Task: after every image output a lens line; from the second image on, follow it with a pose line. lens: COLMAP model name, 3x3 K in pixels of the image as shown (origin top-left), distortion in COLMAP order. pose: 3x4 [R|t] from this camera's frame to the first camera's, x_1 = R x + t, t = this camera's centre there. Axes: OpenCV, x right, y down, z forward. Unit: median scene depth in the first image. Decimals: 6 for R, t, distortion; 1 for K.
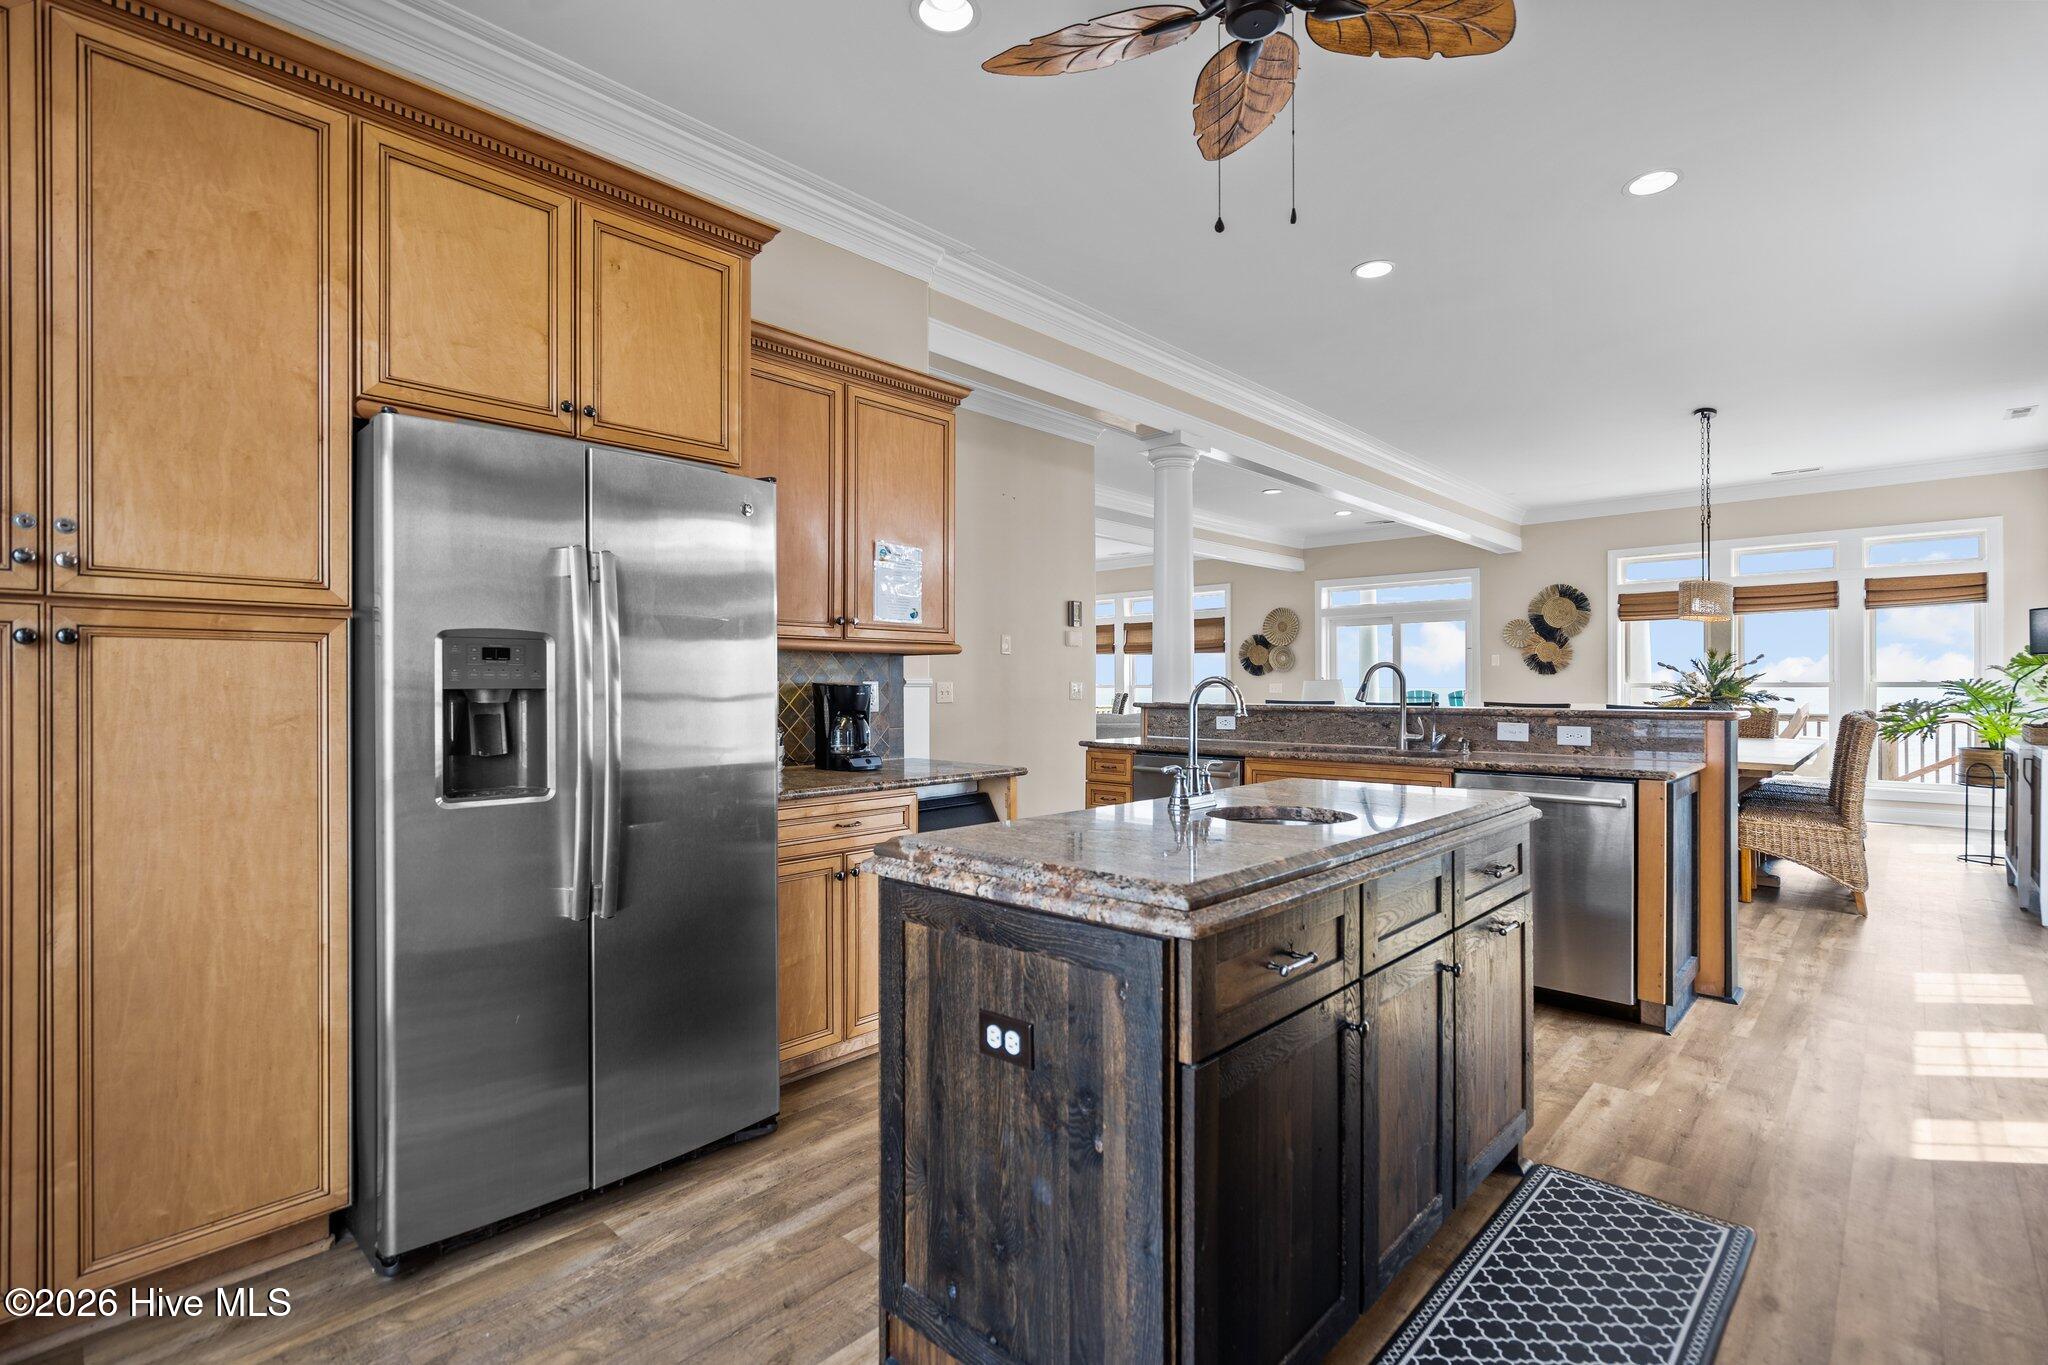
lens RADIAL K [[944.8, 0, 1019.6], [0, 944.8, 681.8], [0, 0, 1]] dist [-0.003562, 0.002076]
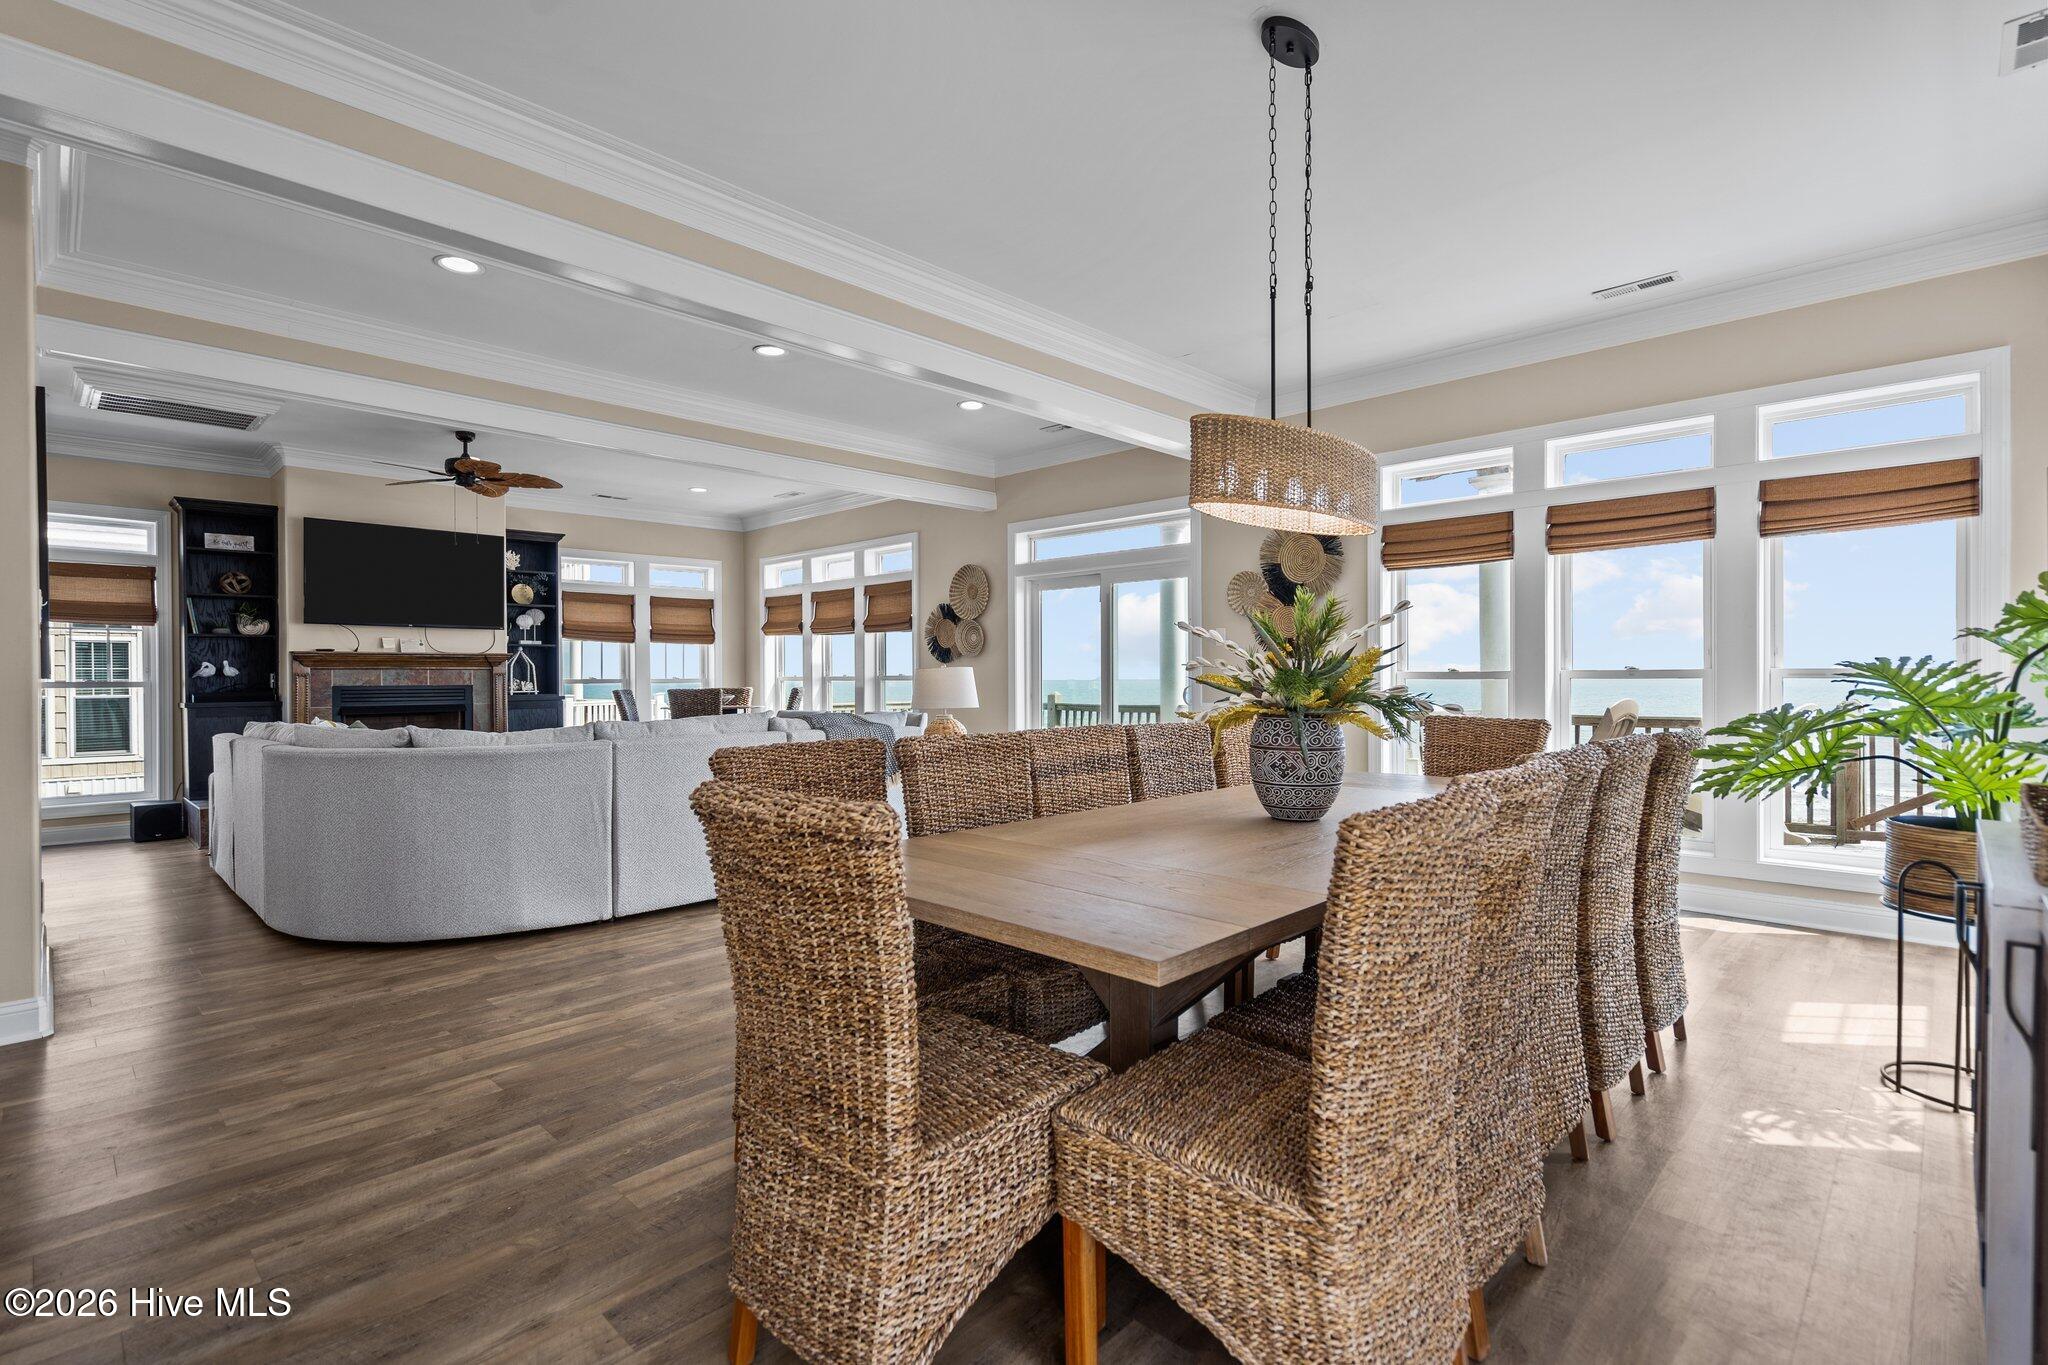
lens RADIAL K [[944.8, 0, 1023.0], [0, 944.8, 683.7], [0, 0, 1]] dist [-0.003562, 0.002076]
pose [[0.999797, -0.002074, -0.020041, 0.468445], [0.002307, 0.999930, 0.011614, 0.001712], [0.020016, -0.011658, 0.999732, 0.431422]]
